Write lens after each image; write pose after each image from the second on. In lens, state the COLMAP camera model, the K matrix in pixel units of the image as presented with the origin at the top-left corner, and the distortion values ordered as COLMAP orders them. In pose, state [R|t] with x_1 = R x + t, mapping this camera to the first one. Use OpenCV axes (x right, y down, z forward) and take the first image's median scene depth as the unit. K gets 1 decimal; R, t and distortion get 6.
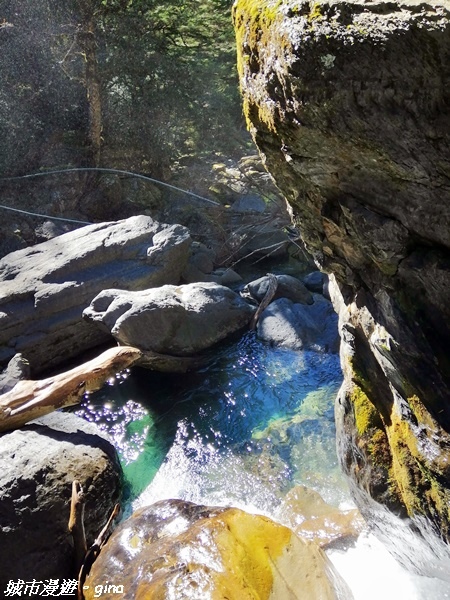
lens RADIAL K [[457.7, 0, 217.2], [0, 457.7, 299.4], [0, 0, 1]] dist [0.058950, -0.071258]
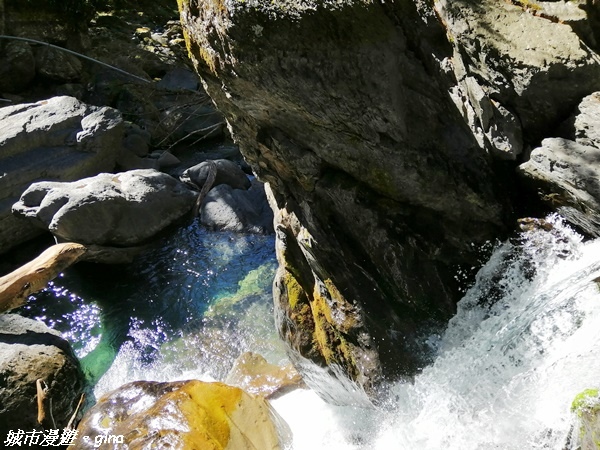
lens RADIAL K [[455.3, 0, 296.5], [0, 455.3, 228.2], [0, 0, 1]] dist [0.082212, -0.126189]
pose [[0.953476, -0.062665, 0.294883, -0.041536], [0.024639, 0.991083, 0.130947, -0.104725], [-0.300460, -0.117589, 0.946518, -0.193551]]
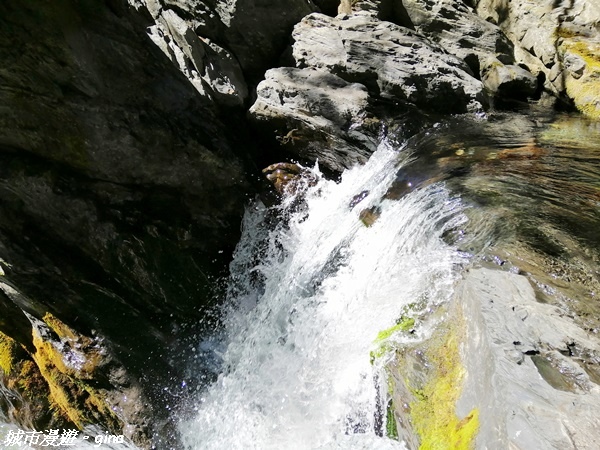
lens RADIAL K [[457.7, 0, 300.0], [0, 457.7, 225.0], [0, 0, 1]] dist [0.058950, -0.071258]
pose [[0.656538, -0.233667, 0.717188, 0.120342], [0.197960, 0.970856, 0.135095, 0.009591], [-0.727853, 0.053279, 0.683660, -0.019825]]
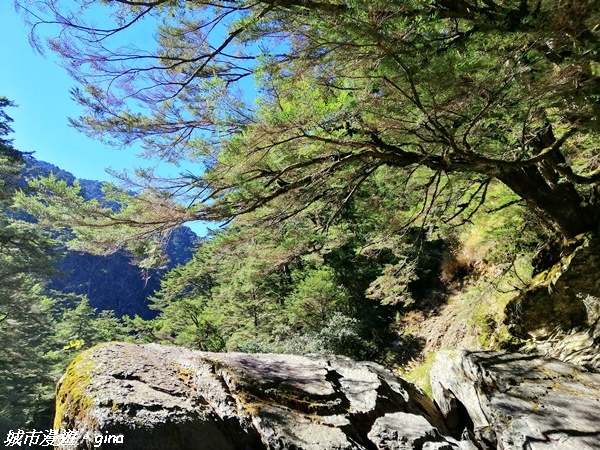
lens RADIAL K [[448.4, 0, 297.8], [0, 448.4, 232.4], [0, 0, 1]] dist [0.070327, -0.098454]
pose [[0.848867, 0.263340, 0.458341, -0.123173], [0.154060, 0.706184, -0.691064, 0.155813], [-0.505658, 0.657233, 0.558887, -0.558799]]
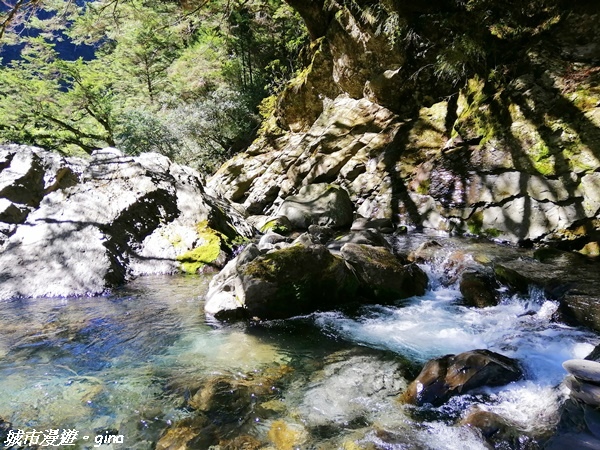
lens RADIAL K [[448.5, 0, 300.0], [0, 448.5, 225.0], [0, 0, 1]] dist [0.091886, -0.092304]
pose [[0.790608, 0.025502, 0.611791, 0.890936], [0.163748, 0.953938, -0.251374, 0.448131], [-0.590021, 0.298917, 0.750016, -1.866324]]
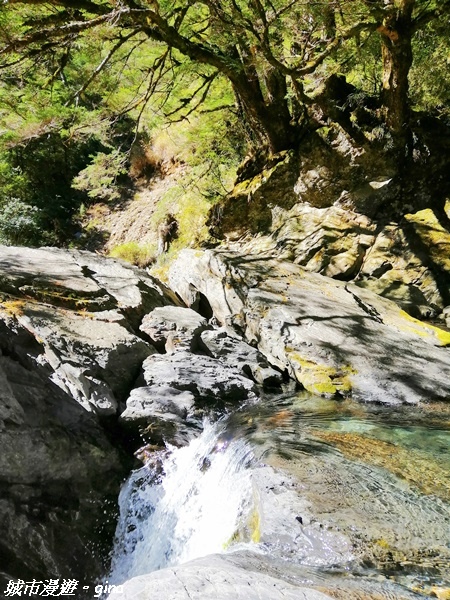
lens RADIAL K [[448.5, 0, 225.0], [0, 448.5, 300.0], [0, 0, 1]] dist [0.091886, -0.092304]
pose [[0.448143, 0.055254, 0.892253, -0.328881], [0.352831, 0.906129, -0.233326, 0.009644], [-0.821388, 0.419377, 0.386580, -0.277860]]
